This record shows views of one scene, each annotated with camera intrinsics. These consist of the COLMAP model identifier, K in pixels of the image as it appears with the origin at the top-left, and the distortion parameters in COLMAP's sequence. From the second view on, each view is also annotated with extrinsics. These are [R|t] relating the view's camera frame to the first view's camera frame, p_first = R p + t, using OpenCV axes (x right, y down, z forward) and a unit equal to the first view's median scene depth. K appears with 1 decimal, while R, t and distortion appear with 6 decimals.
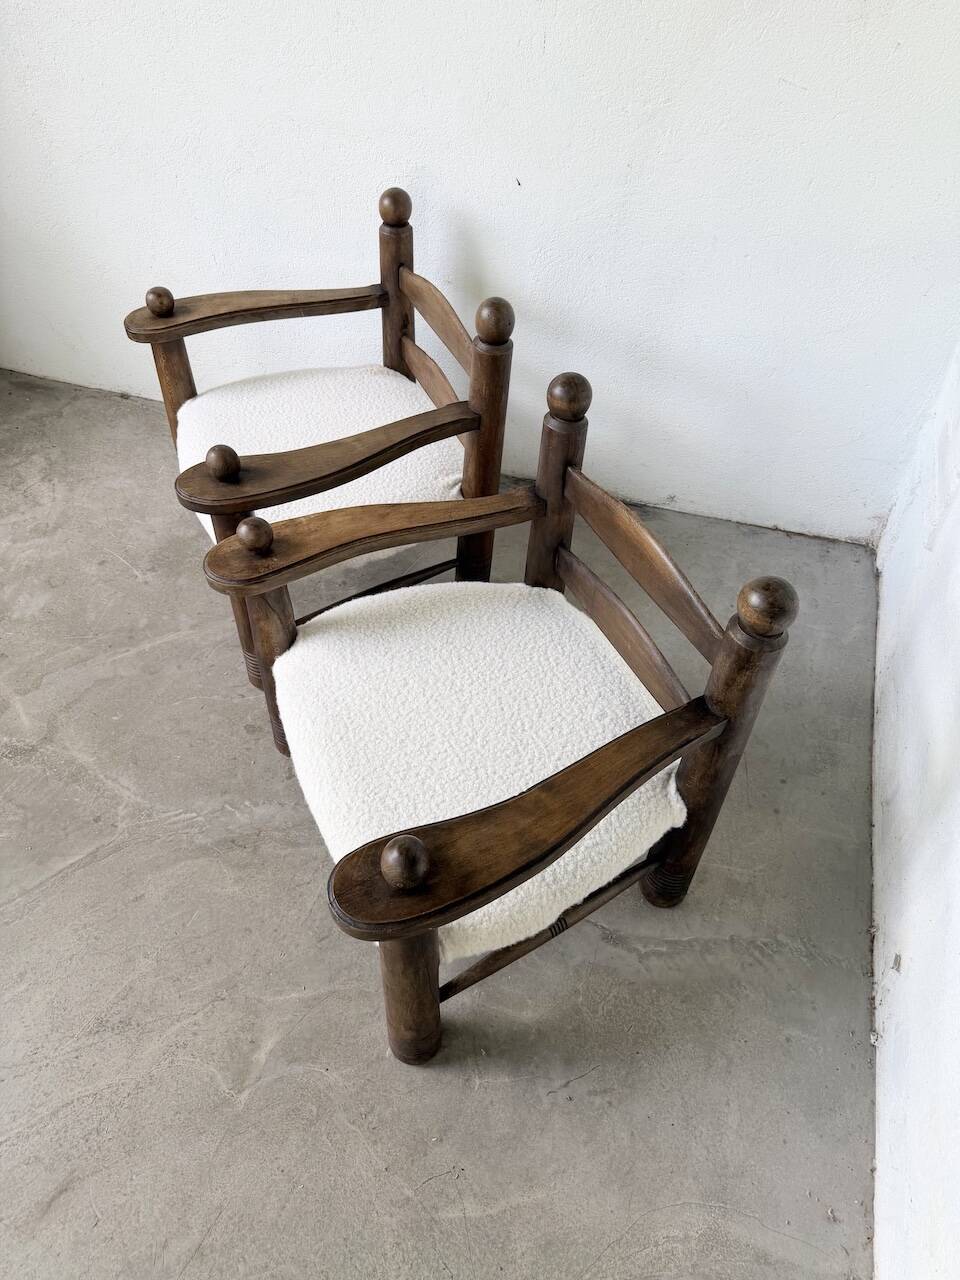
lens RADIAL K [[913.9, 0, 477.0], [0, 913.9, 633.7], [0, 0, 1]] dist [0.016447, -0.024180]
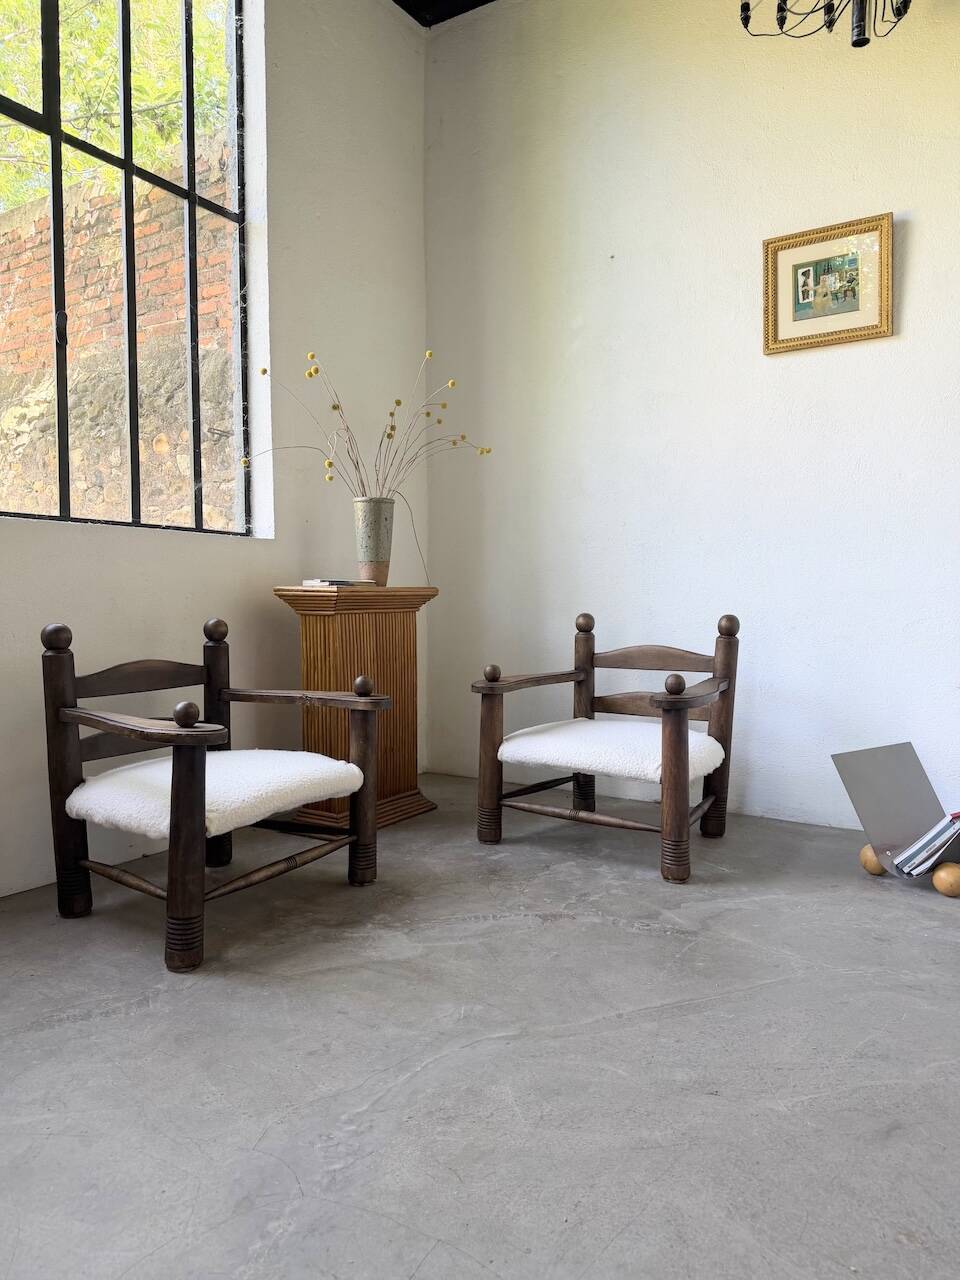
lens RADIAL K [[903.7, 0, 473.1], [0, 903.7, 629.2], [0, 0, 1]] dist [0.031797, -0.048782]
pose [[0.968751, -0.004639, -0.247991, -0.456117], [-0.167369, 0.725665, -0.667382, 0.668835], [0.183054, 0.688033, 0.702212, -0.174149]]
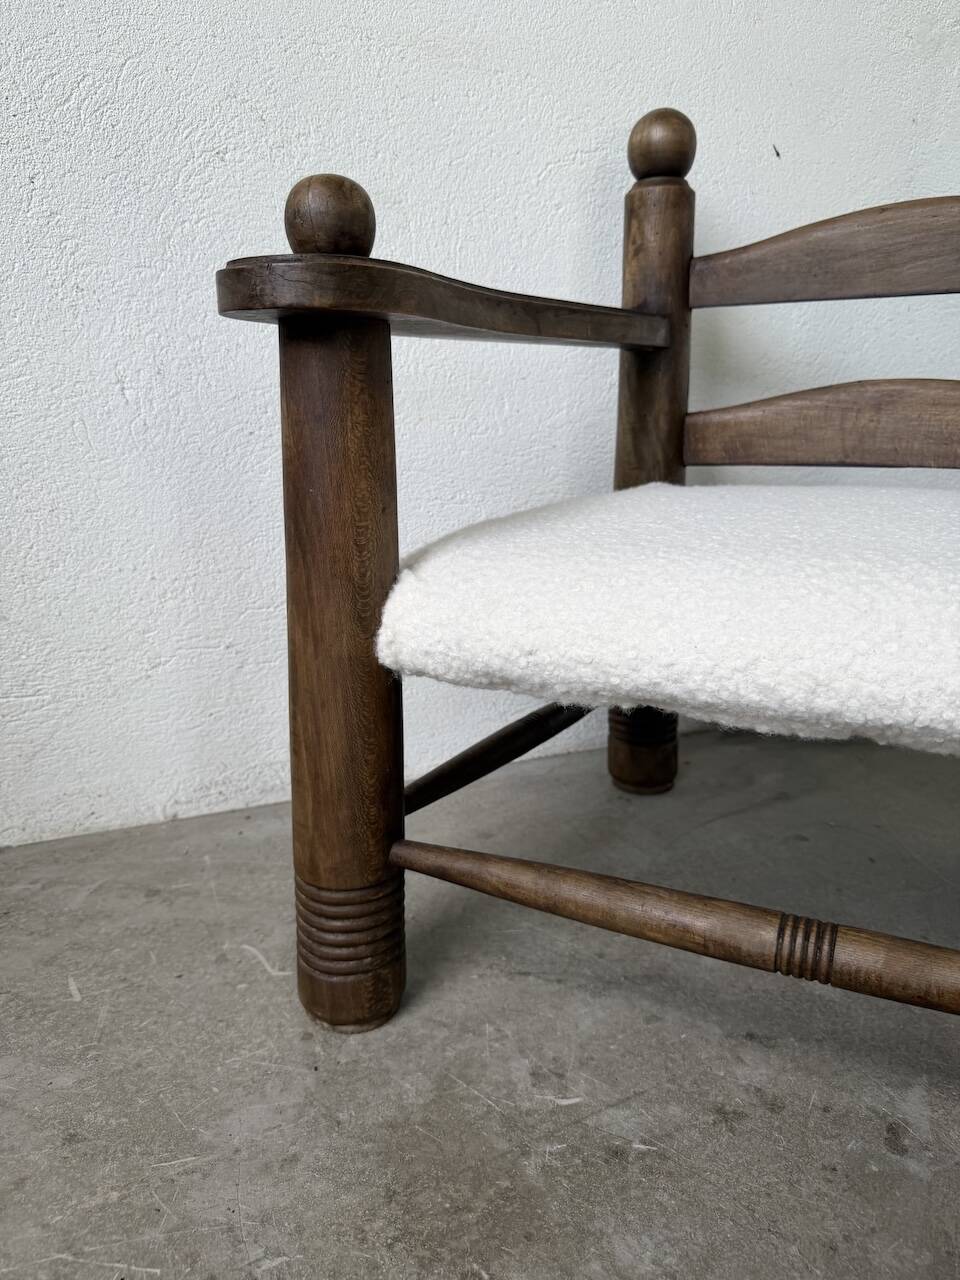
lens RADIAL K [[913.9, 0, 466.9], [0, 913.9, 625.8], [0, 0, 1]] dist [0.016447, -0.024180]
pose [[0.757862, -0.174437, 0.628663, -0.542440], [0.486527, 0.793098, -0.366451, -0.135564], [-0.434669, 0.583581, 0.685927, 0.887801]]
